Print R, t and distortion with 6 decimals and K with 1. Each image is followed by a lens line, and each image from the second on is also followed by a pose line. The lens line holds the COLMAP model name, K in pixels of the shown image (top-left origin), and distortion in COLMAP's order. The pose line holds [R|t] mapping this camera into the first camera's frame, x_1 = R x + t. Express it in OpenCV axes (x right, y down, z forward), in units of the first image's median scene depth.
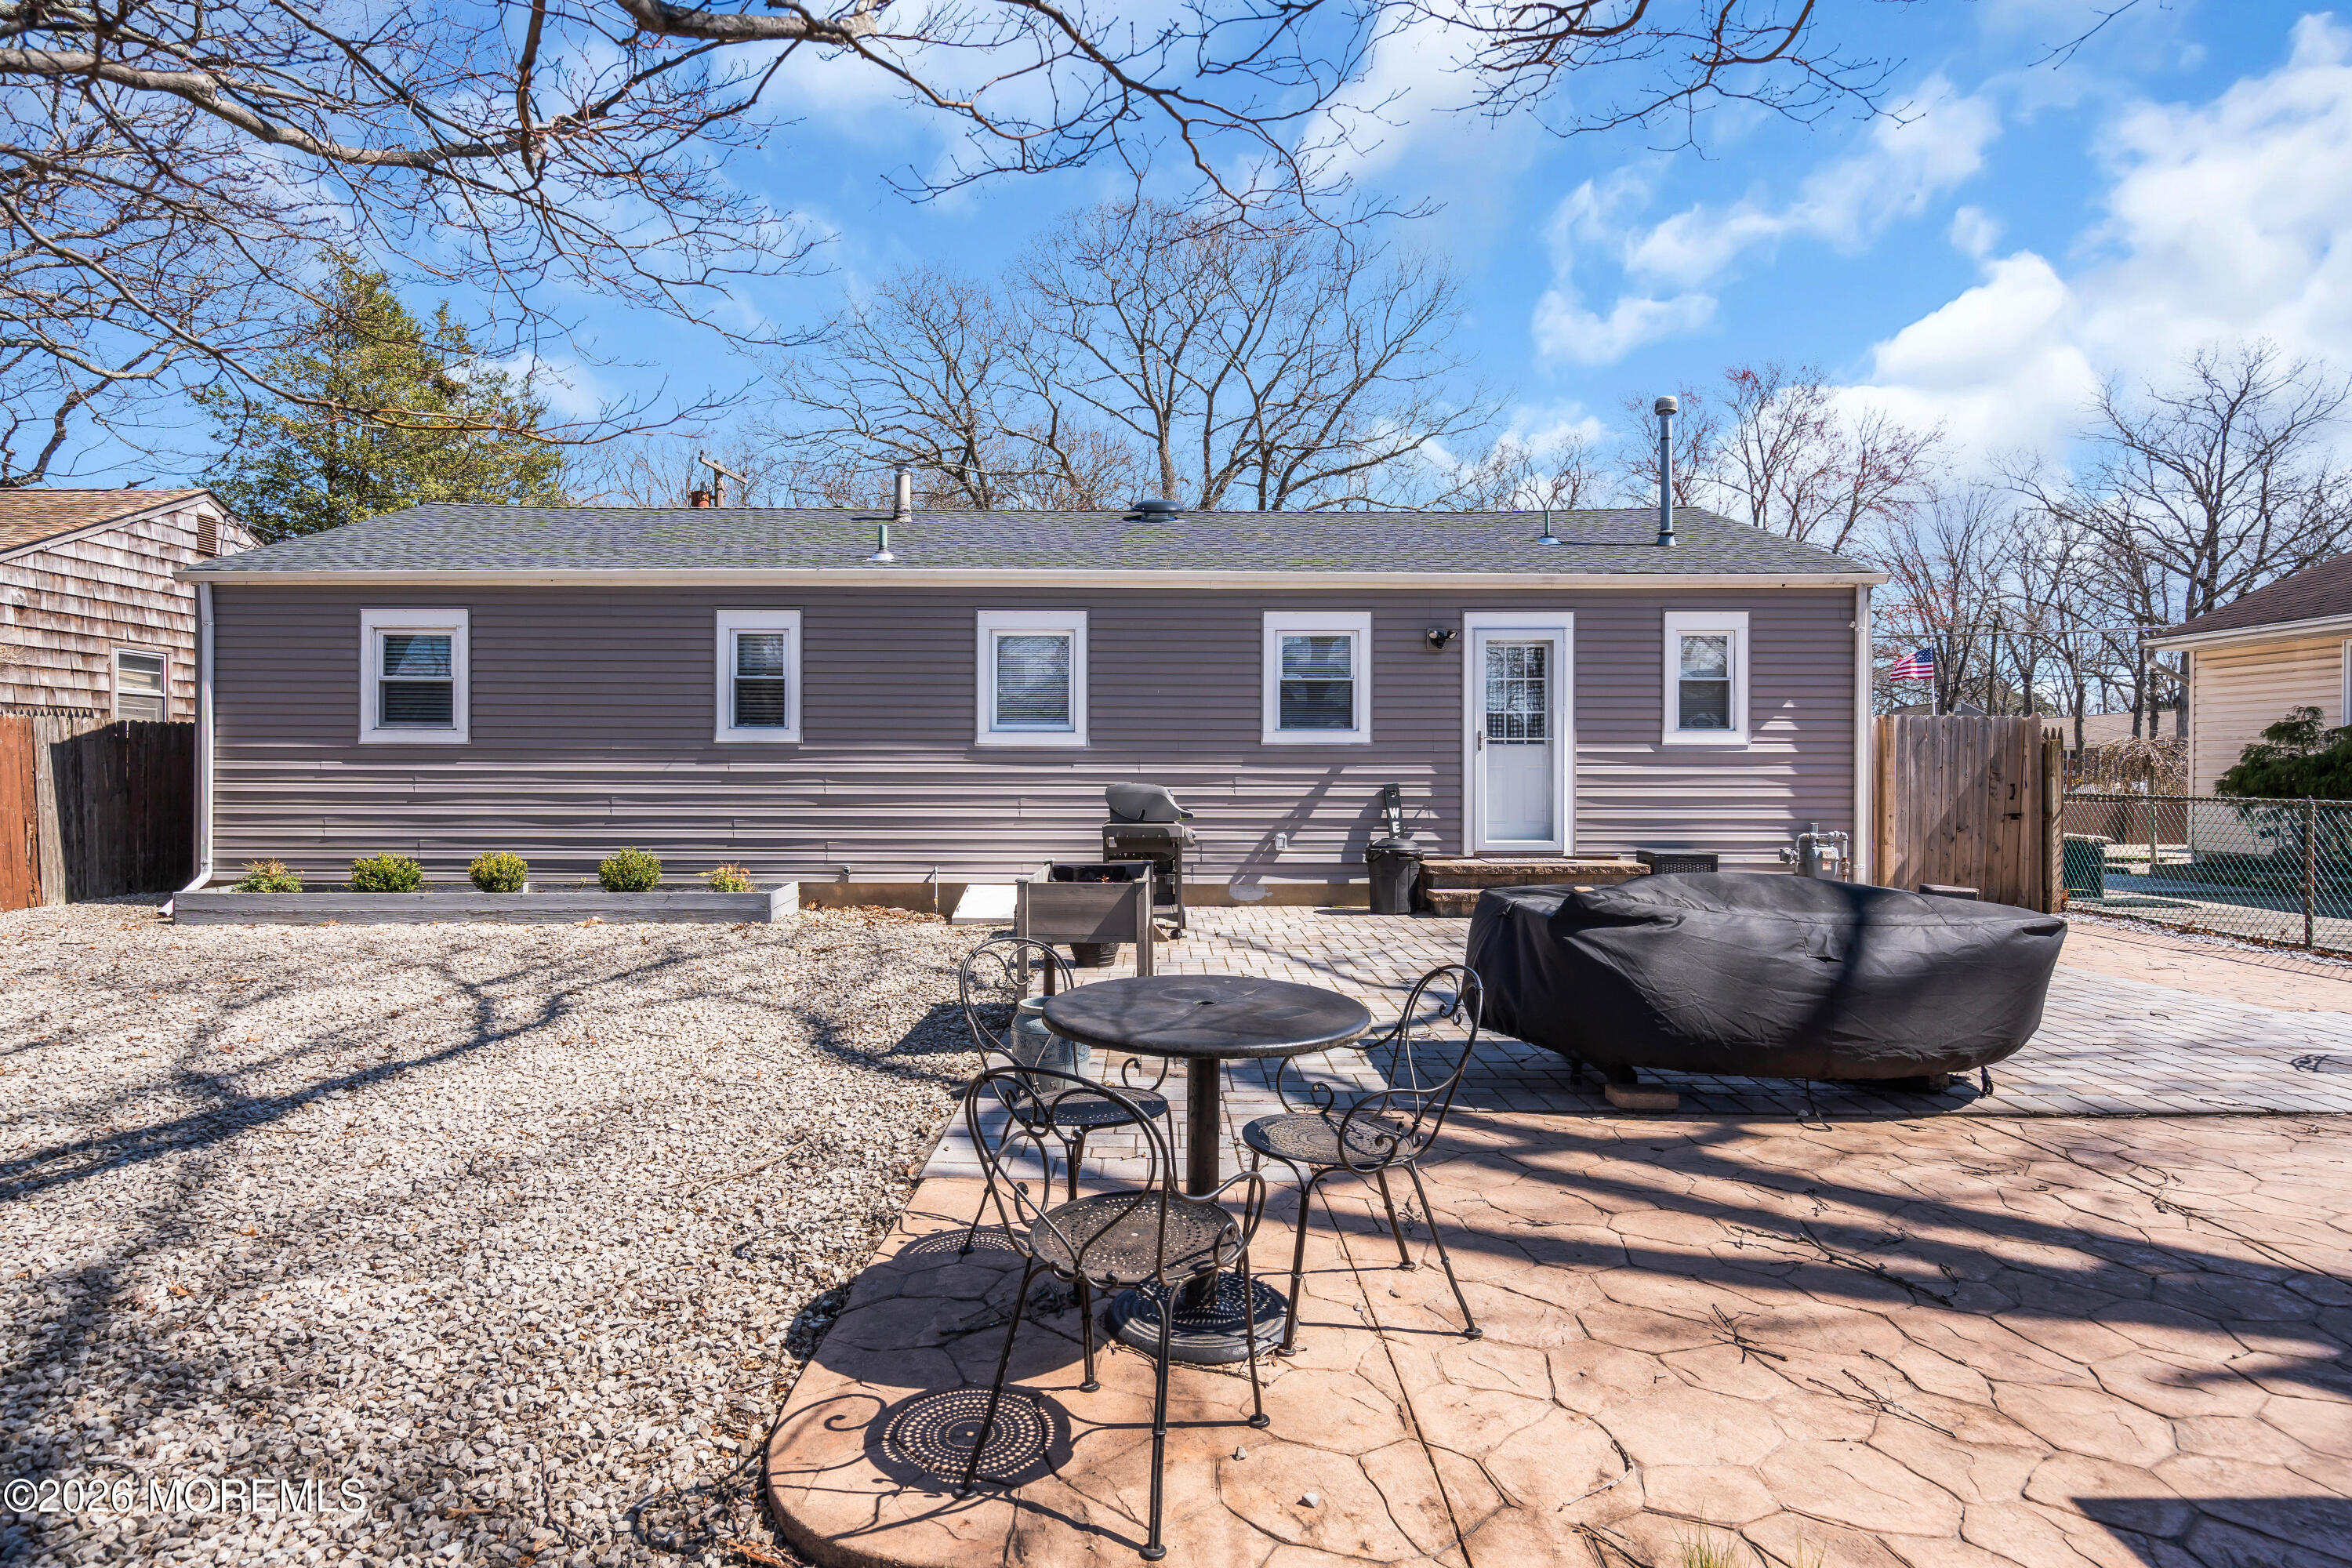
lens RADIAL K [[1036.2, 0, 1170.9], [0, 1036.2, 738.9], [0, 0, 1]] dist [0.005124, 0.000118]
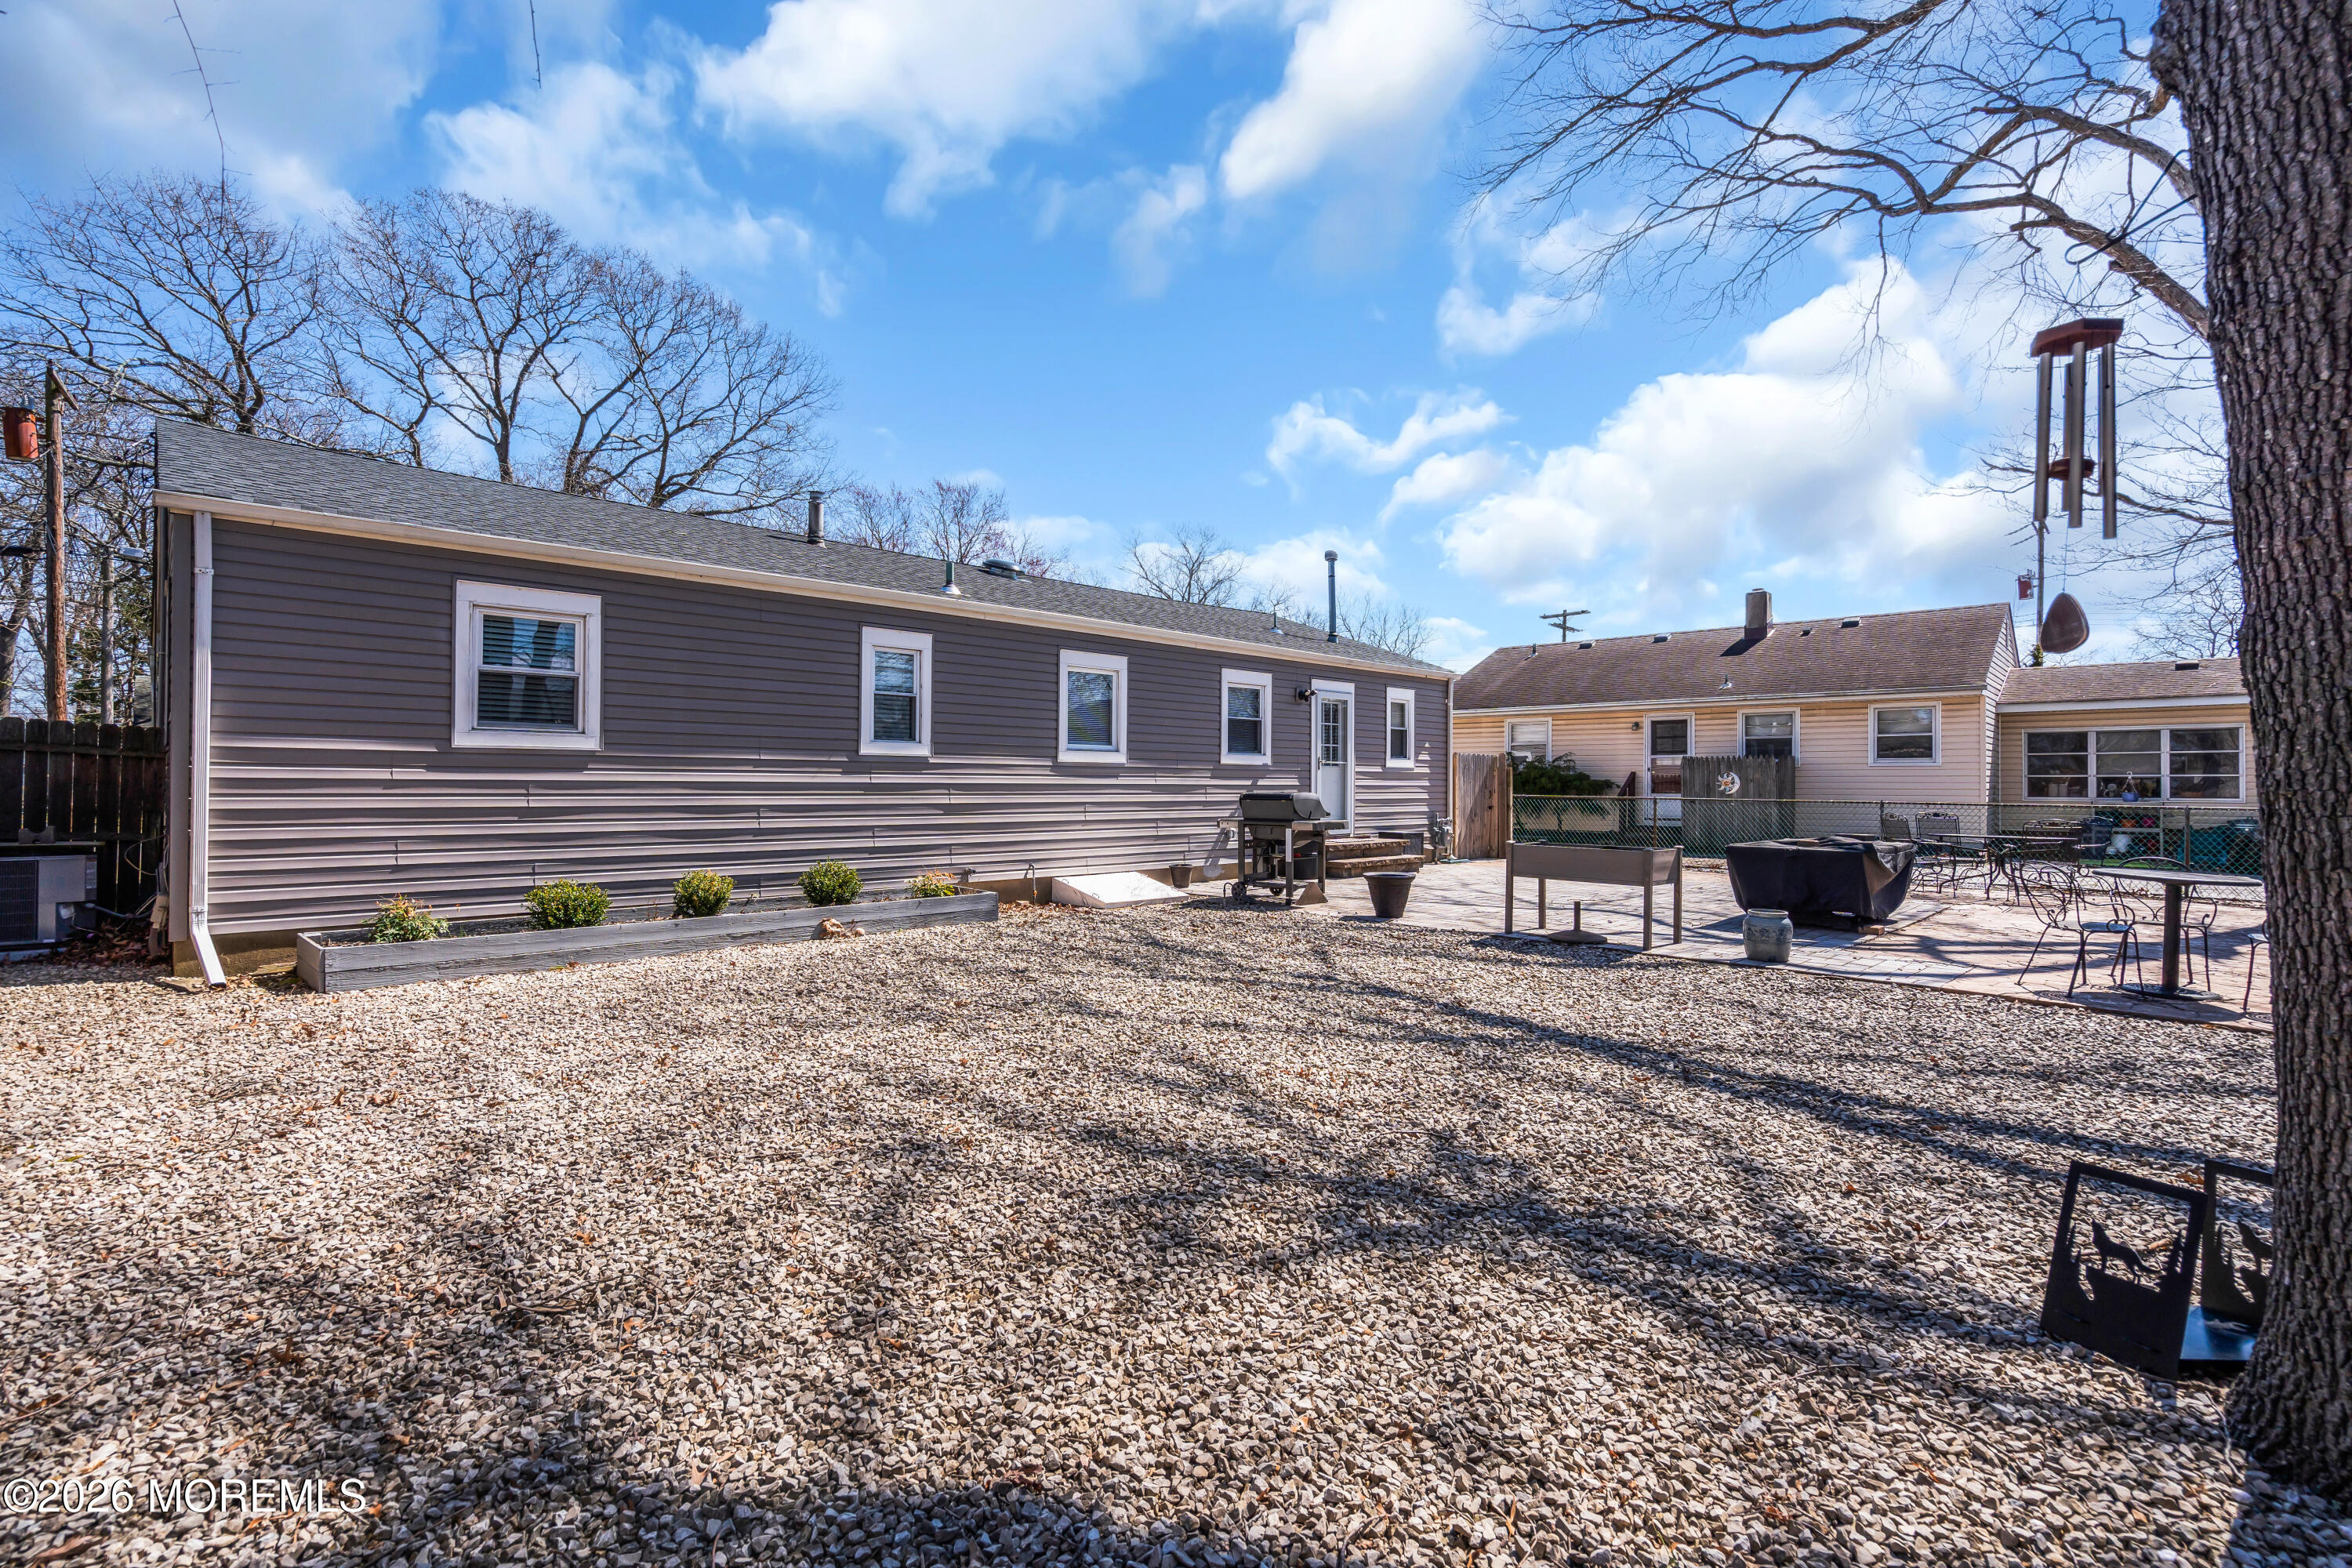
lens RADIAL K [[1101.5, 0, 1182.9], [0, 1101.5, 755.1], [0, 0, 1]] dist [0.000015, 0.010194]
pose [[0.701931, 0.019489, 0.711978, -0.994839], [-0.026414, 0.999650, -0.001322, -0.003201], [-0.711755, -0.017878, 0.702200, 0.001213]]
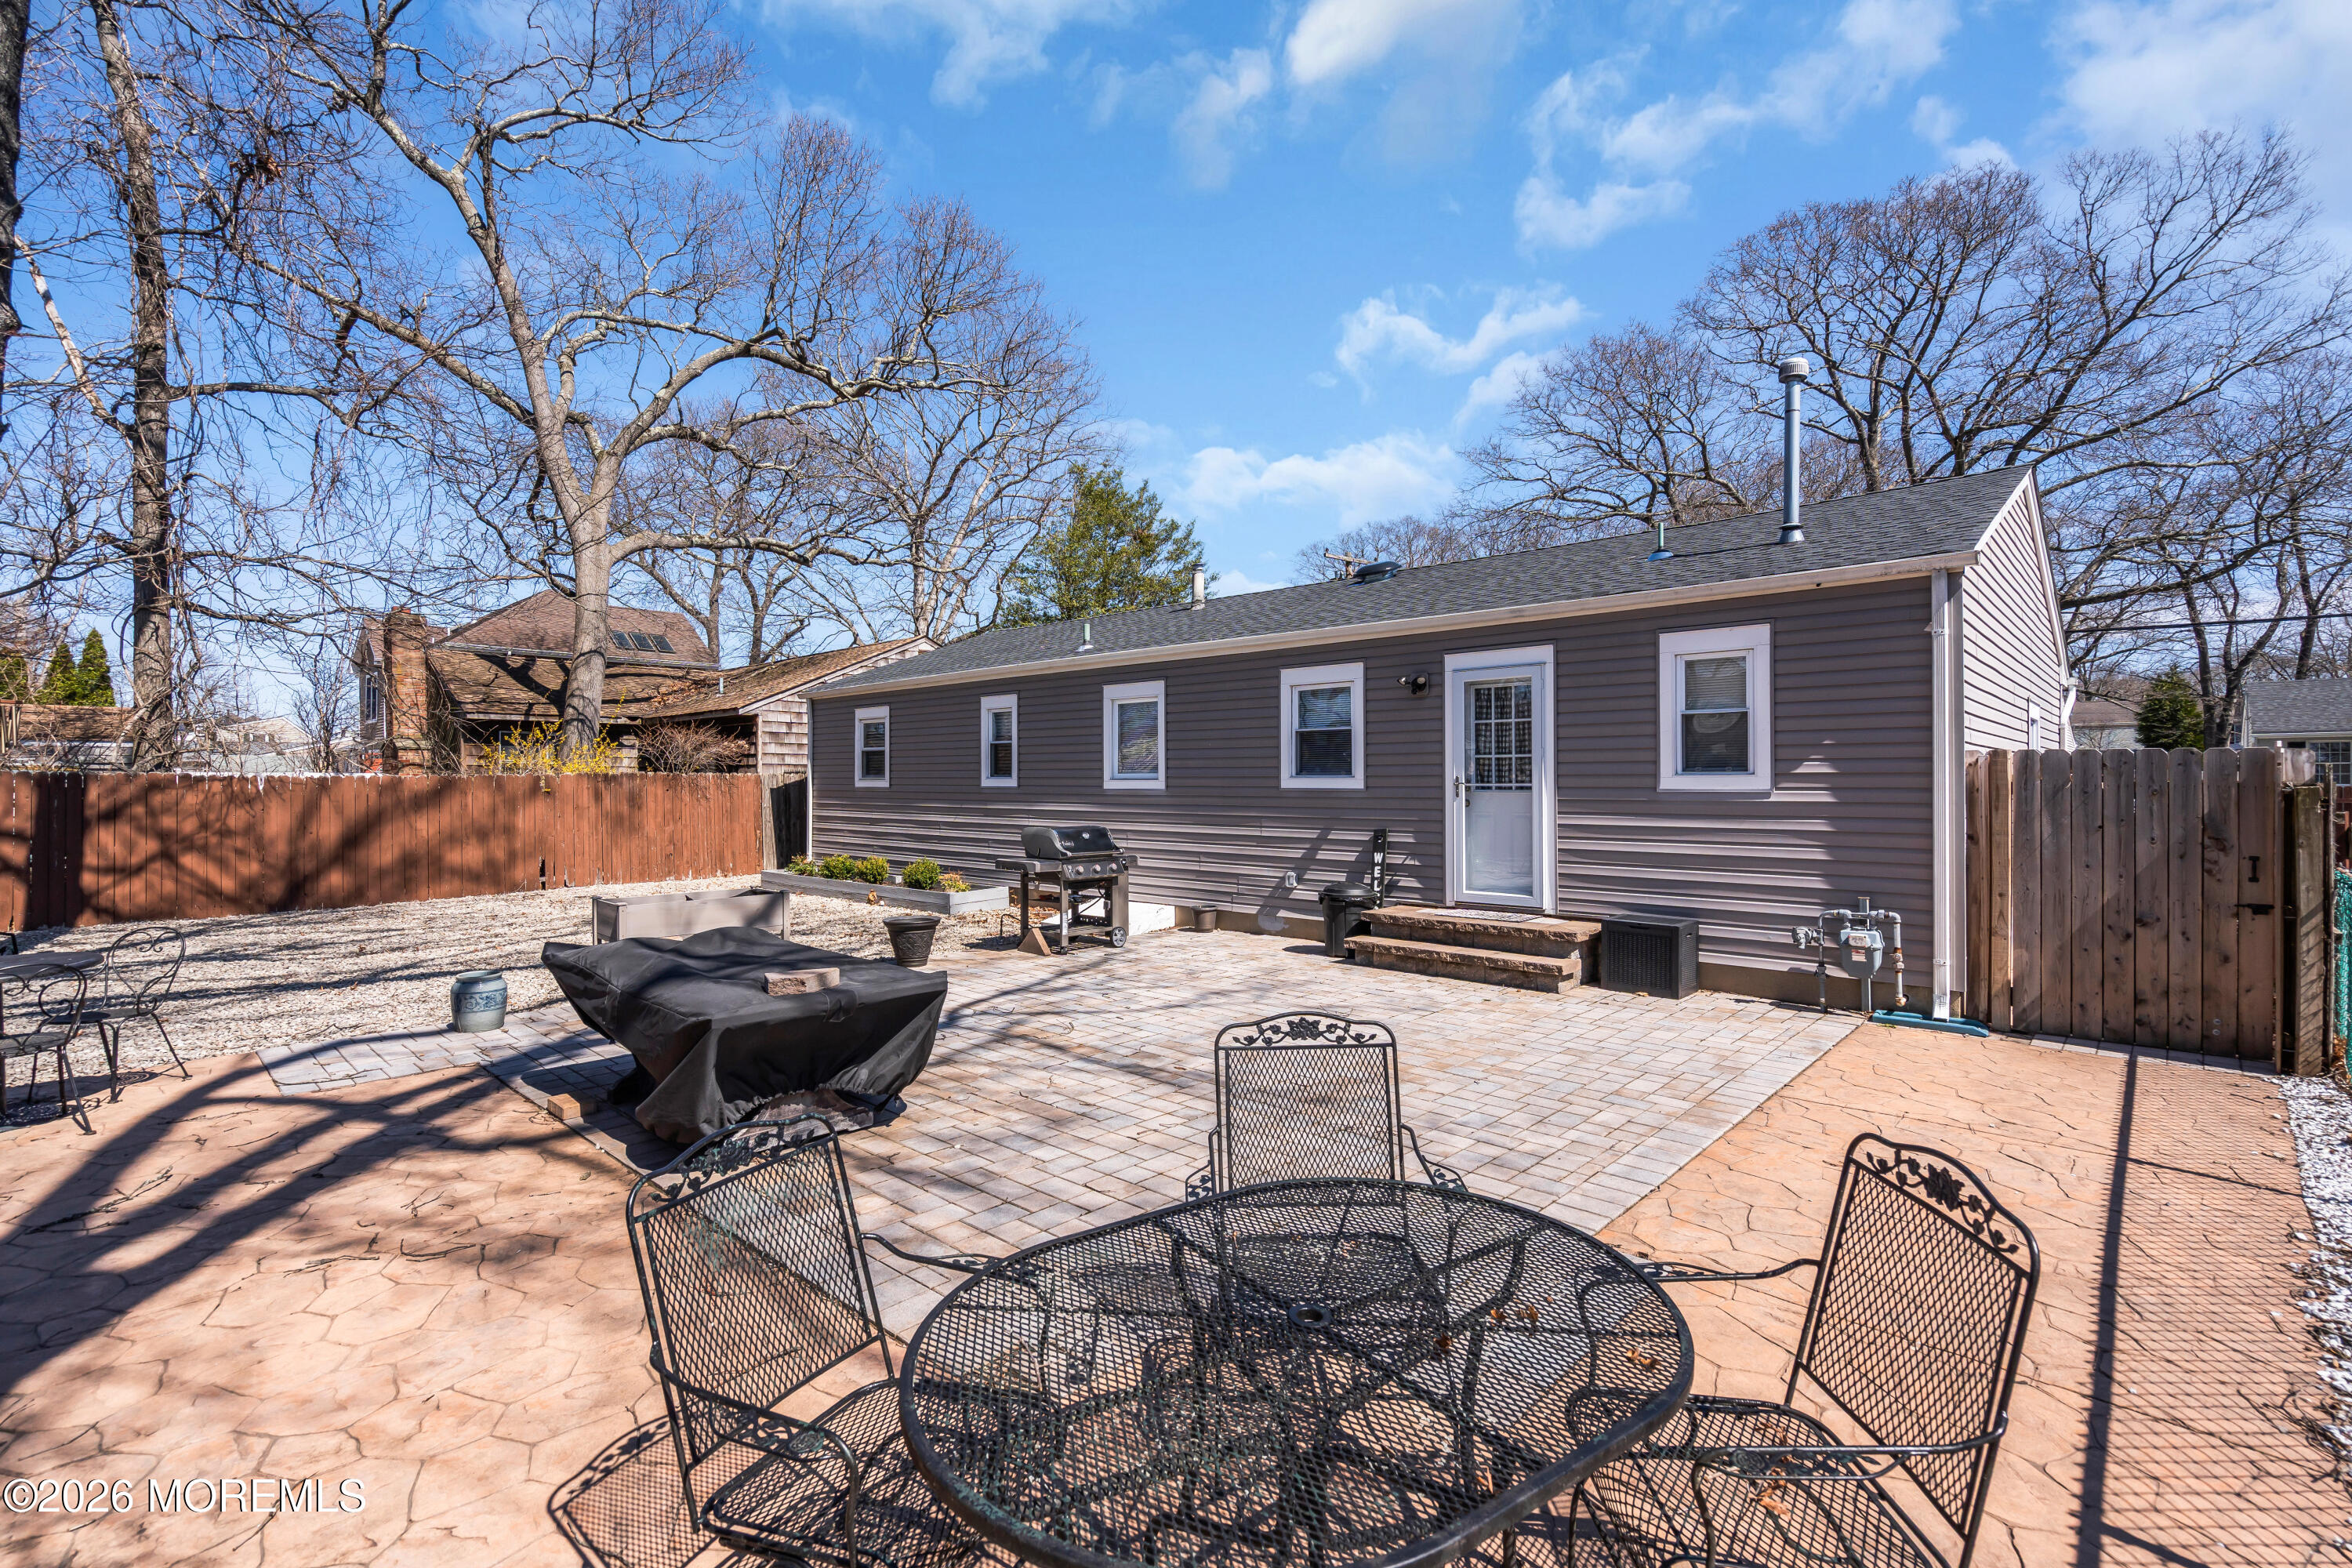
lens RADIAL K [[1062.3, 0, 1159.8], [0, 1062.3, 772.2], [0, 0, 1]] dist [0.000104, 0.000330]
pose [[0.722807, -0.009193, -0.690988, 0.777143], [0.008920, 0.999952, -0.003972, -0.010256], [0.690992, -0.003293, 0.722855, 0.093719]]
